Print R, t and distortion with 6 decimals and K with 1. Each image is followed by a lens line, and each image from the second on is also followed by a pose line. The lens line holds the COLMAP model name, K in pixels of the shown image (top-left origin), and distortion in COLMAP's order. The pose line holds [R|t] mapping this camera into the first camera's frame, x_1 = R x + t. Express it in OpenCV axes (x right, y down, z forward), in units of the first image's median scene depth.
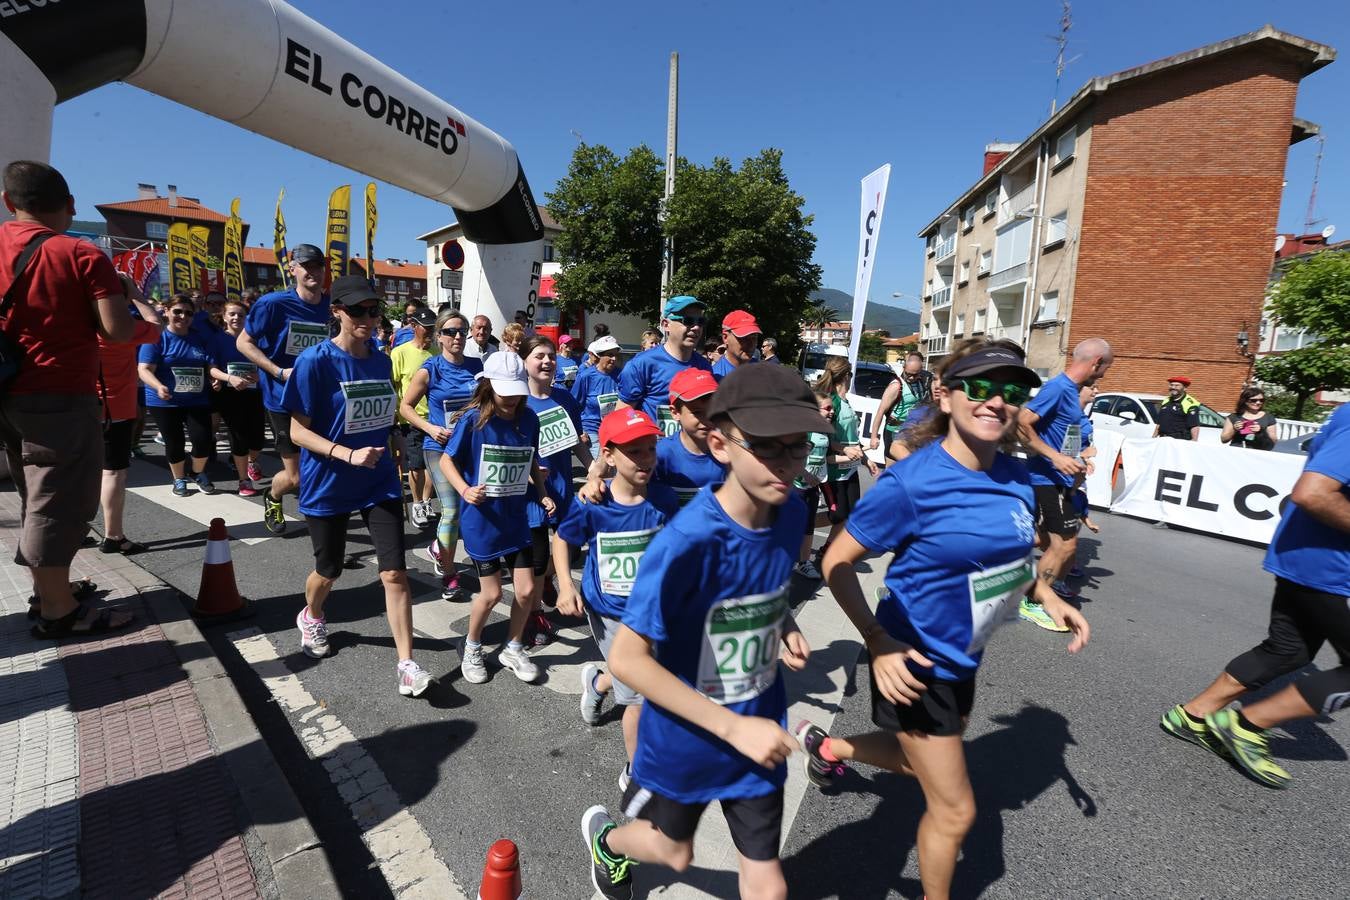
lens RADIAL K [[627.5, 0, 677.9], [0, 627.5, 452.2], [0, 0, 1]] dist [-0.045224, 0.012974]
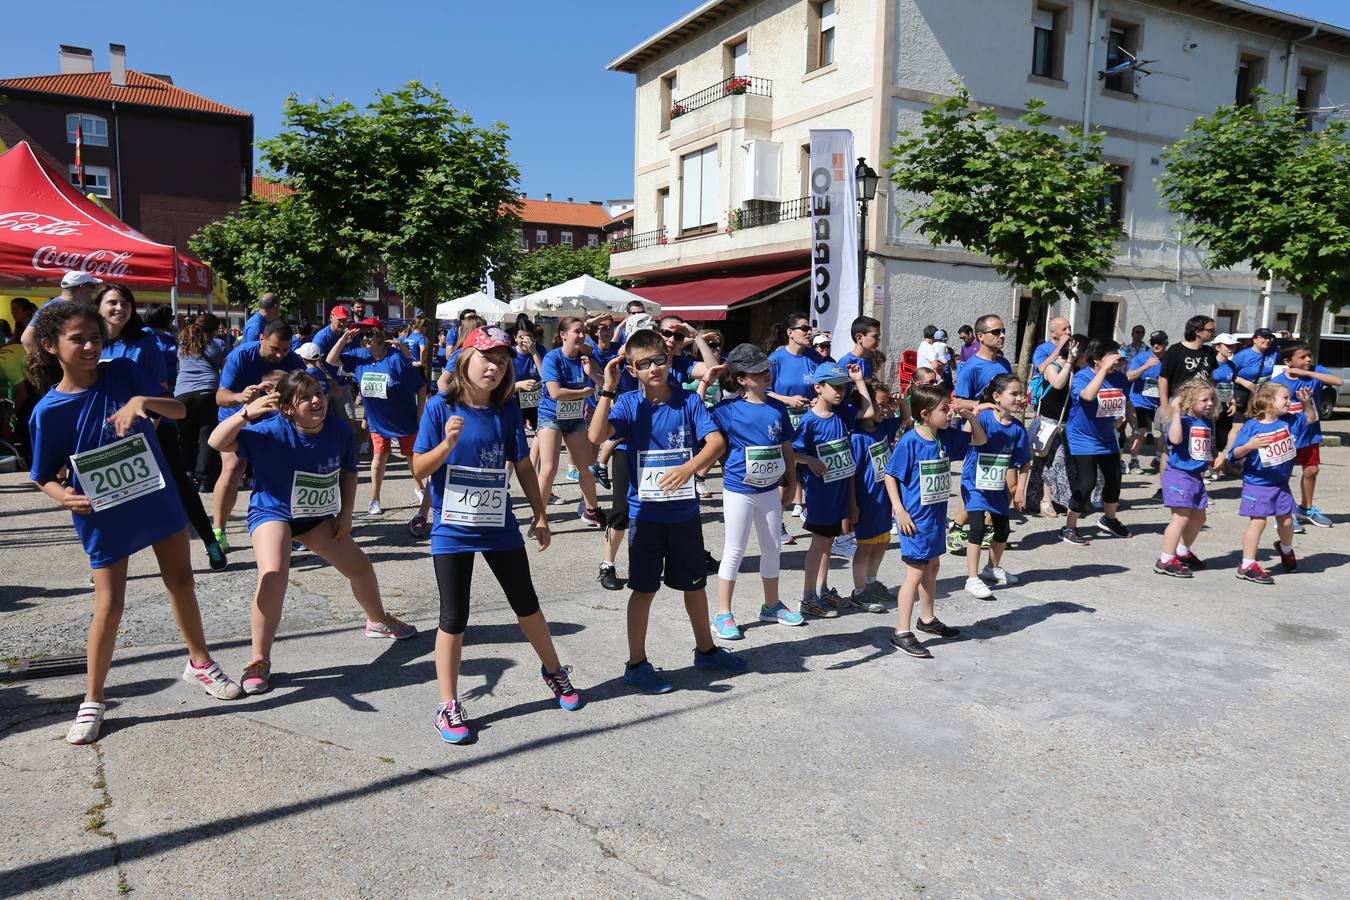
lens RADIAL K [[959.4, 0, 666.9], [0, 959.4, 458.5], [0, 0, 1]] dist [-0.011615, 0.047174]
pose [[0.971527, 0.013613, -0.236536, -0.833431], [-0.023303, 0.998998, -0.038220, -0.306273], [0.235778, 0.042644, 0.970871, 1.561045]]
